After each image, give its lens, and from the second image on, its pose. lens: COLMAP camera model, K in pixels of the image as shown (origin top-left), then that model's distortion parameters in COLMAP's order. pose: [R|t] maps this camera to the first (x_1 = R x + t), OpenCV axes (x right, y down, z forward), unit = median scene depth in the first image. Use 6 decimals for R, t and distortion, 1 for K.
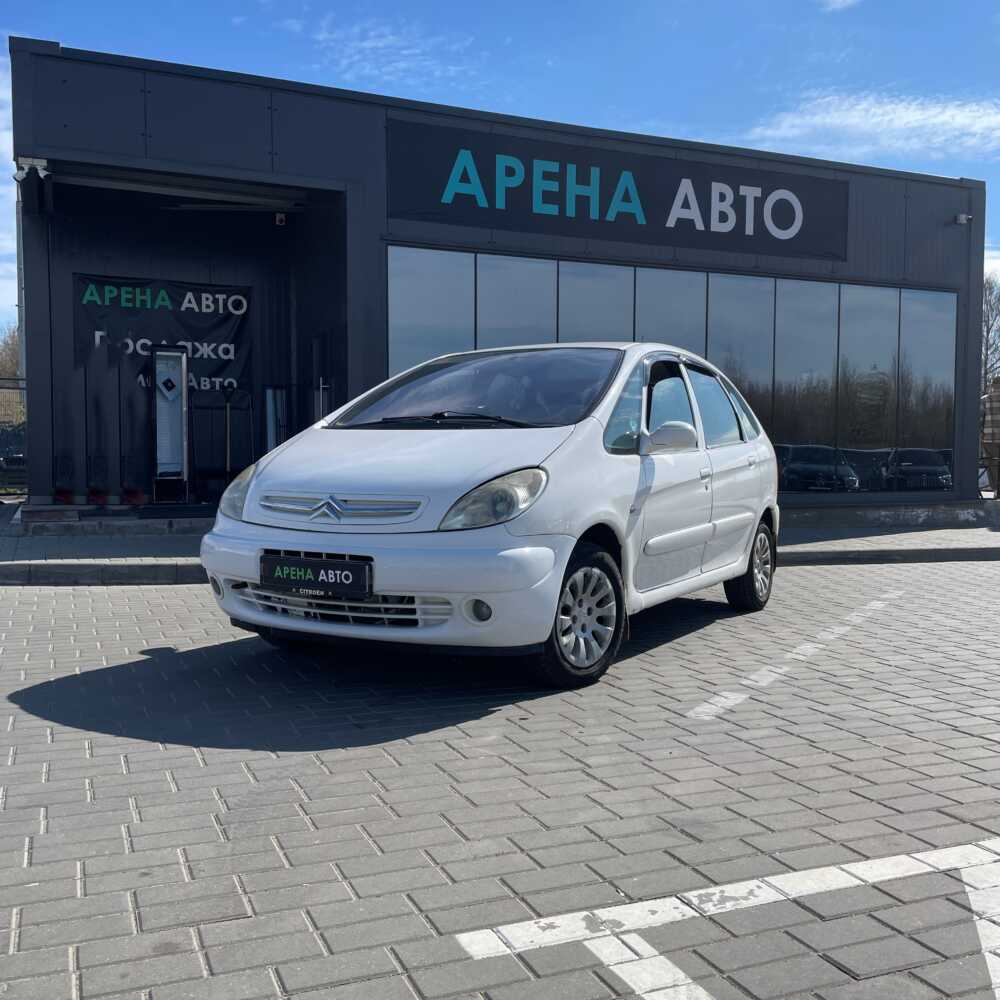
lens RADIAL K [[1024.3, 0, 500.0], [0, 1024.3, 500.0], [0, 0, 1]] dist [0.026770, -0.026981]
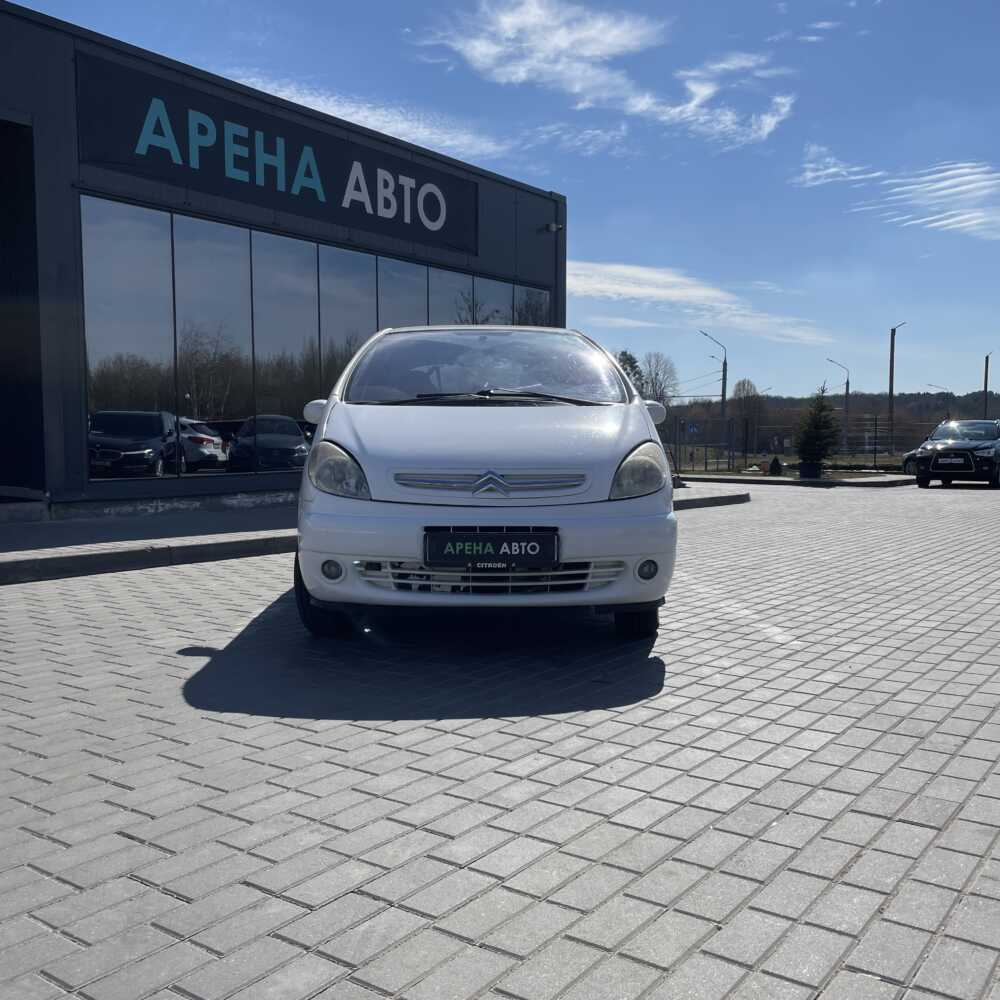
lens RADIAL K [[1007.0, 0, 496.3], [0, 1007.0, 505.8], [0, 0, 1]] dist [0.113454, -0.191183]
pose [[0.860664, -0.039258, 0.507658, -0.249511], [0.023284, 0.999015, 0.037781, -0.002998], [-0.508641, -0.020696, 0.860730, 0.044704]]
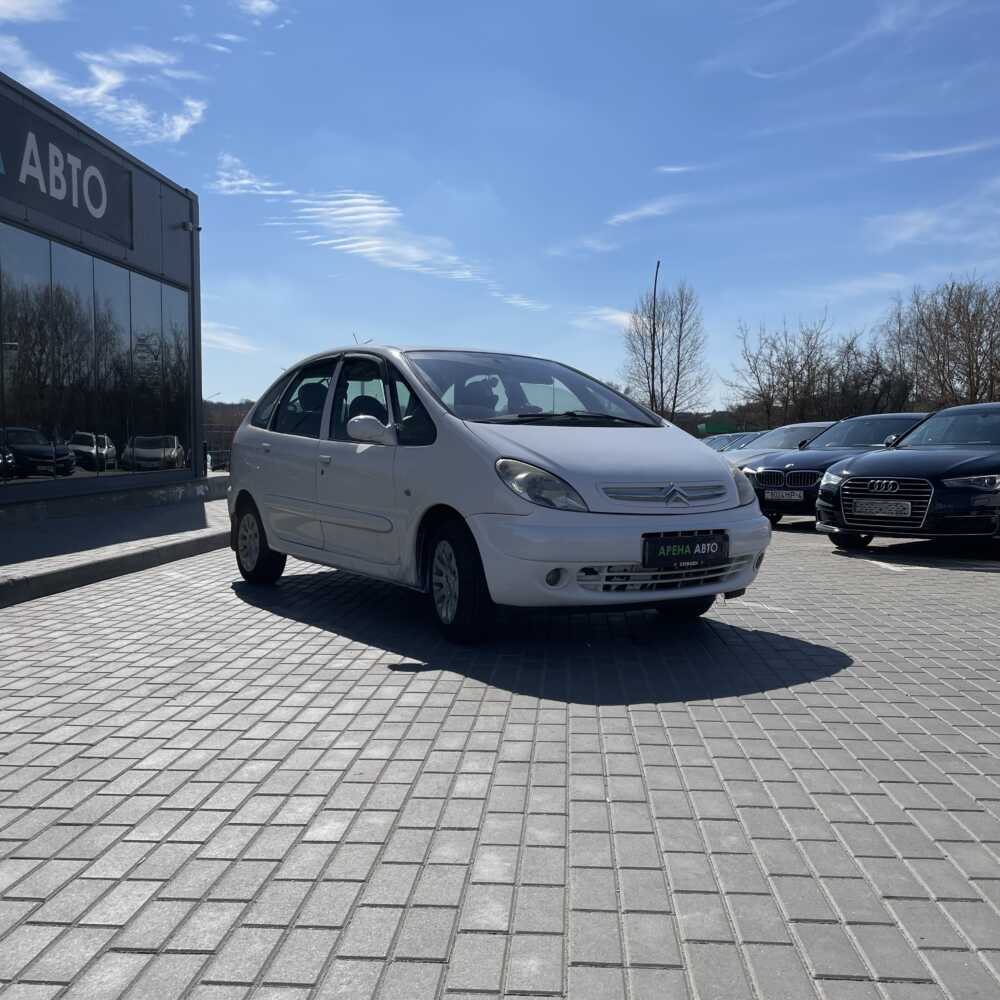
lens RADIAL K [[1015.9, 0, 510.0], [0, 1015.9, 490.9], [0, 0, 1]] dist [0.064943, -0.069211]
pose [[0.452637, -0.042697, 0.890672, -0.488090], [0.028762, 0.999032, 0.033275, -0.015559], [-0.891231, 0.010557, 0.453427, 0.230212]]
